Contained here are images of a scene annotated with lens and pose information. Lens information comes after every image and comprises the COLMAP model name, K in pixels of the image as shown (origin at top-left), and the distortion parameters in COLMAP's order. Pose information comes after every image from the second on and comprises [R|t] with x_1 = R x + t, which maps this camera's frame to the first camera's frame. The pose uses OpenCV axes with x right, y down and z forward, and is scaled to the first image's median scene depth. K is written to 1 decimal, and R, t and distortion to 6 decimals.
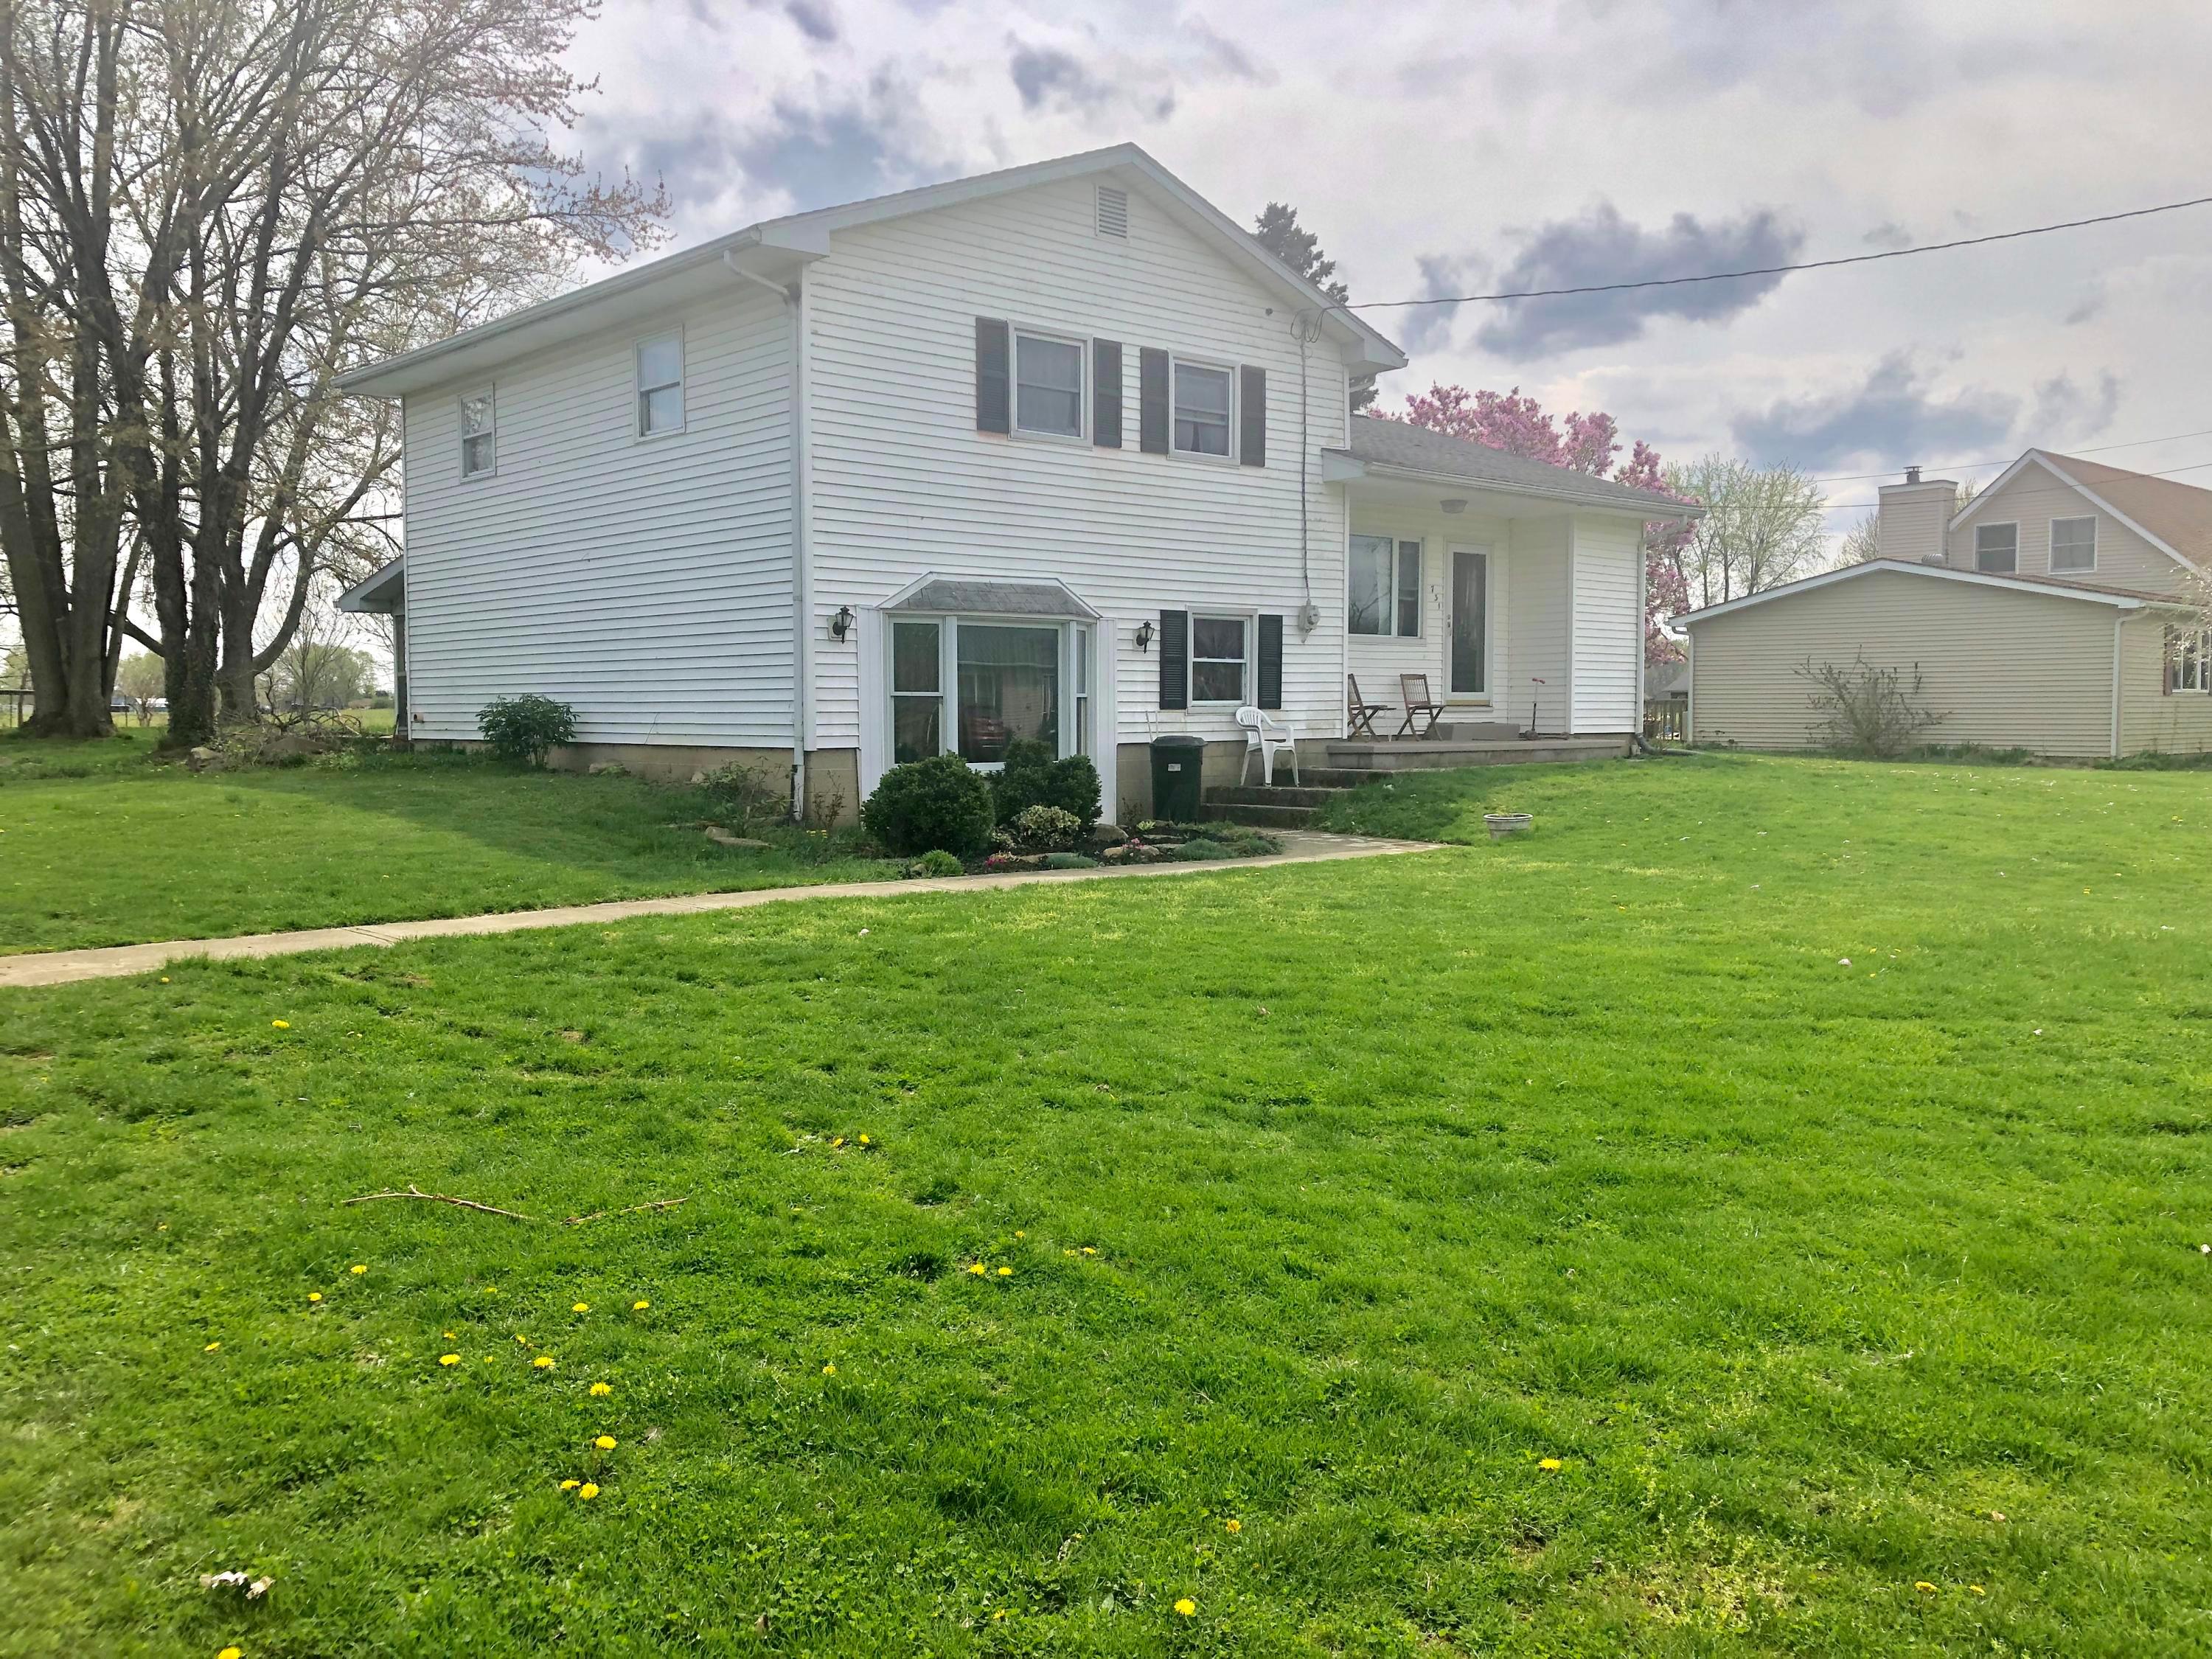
lens RADIAL K [[1803.9, 0, 1106.0], [0, 1803.9, 829.5], [0, 0, 1]] dist [0.120475, -0.320869]
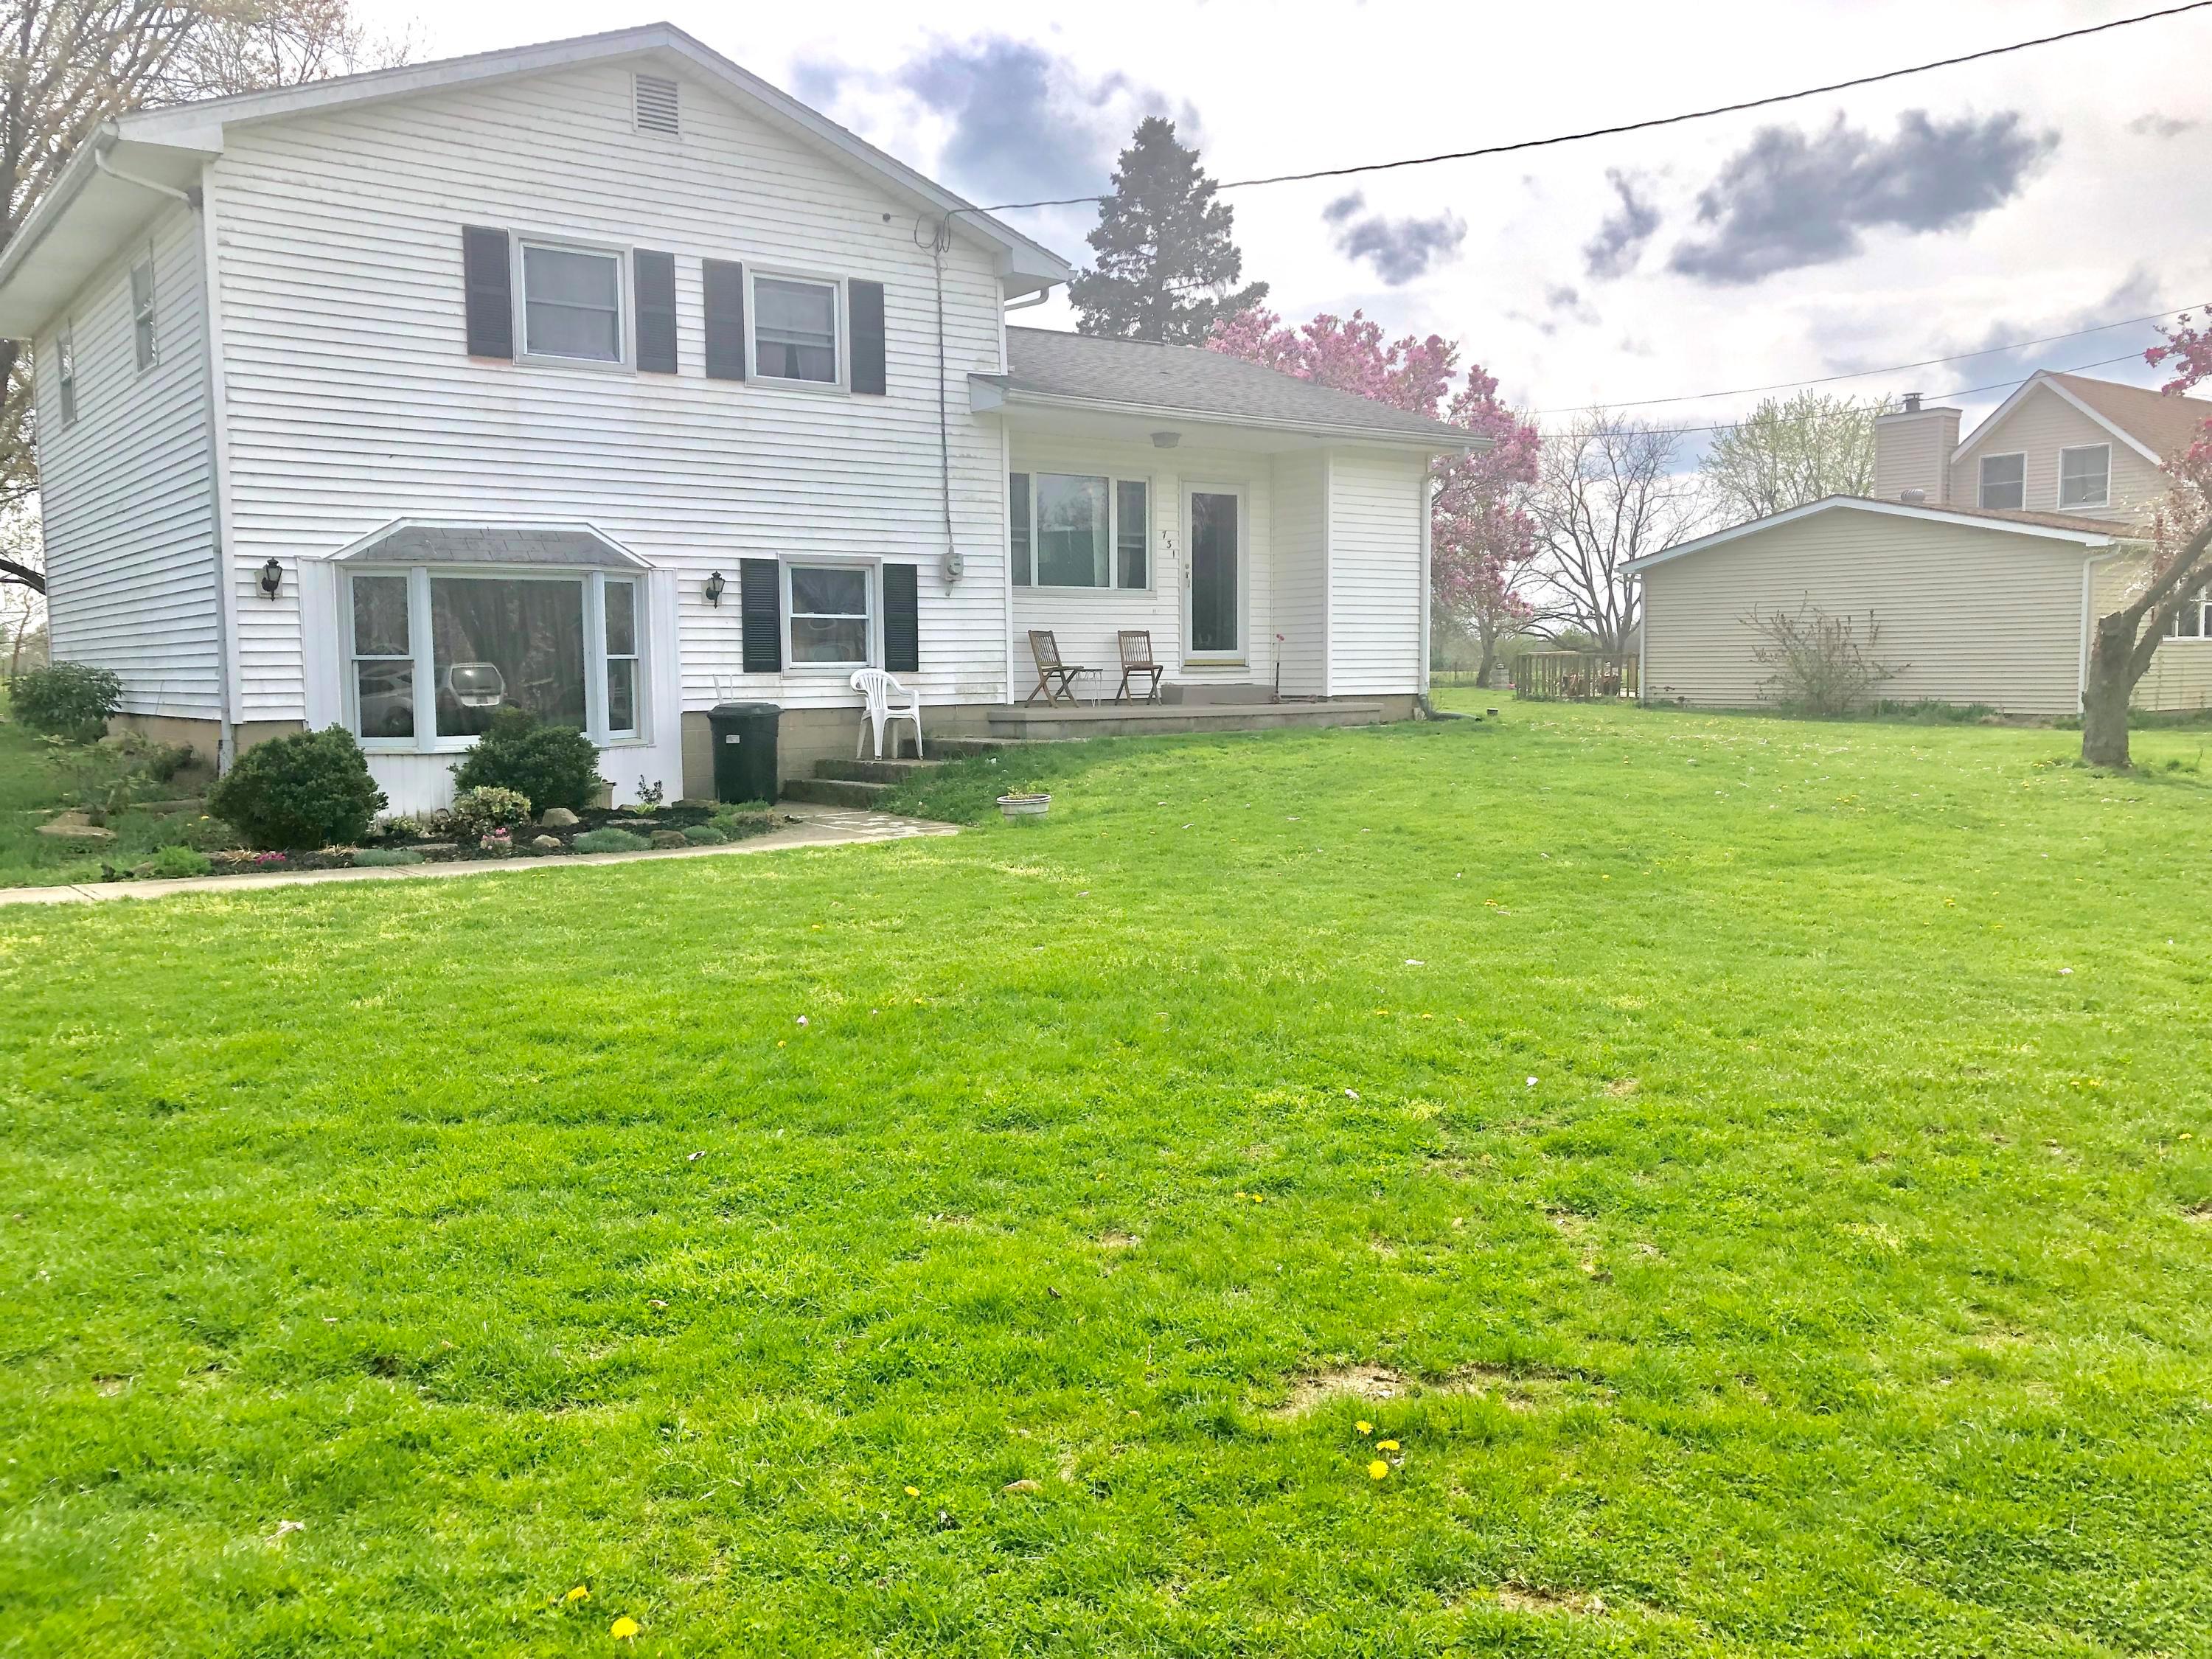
lens RADIAL K [[1803.9, 0, 1106.0], [0, 1803.9, 829.5], [0, 0, 1]] dist [0.120475, -0.320869]
pose [[0.995972, 0.000160, -0.089662, 0.275204], [0.001971, 0.999718, 0.023678, -0.010167], [0.089640, -0.023759, 0.995691, 0.128267]]
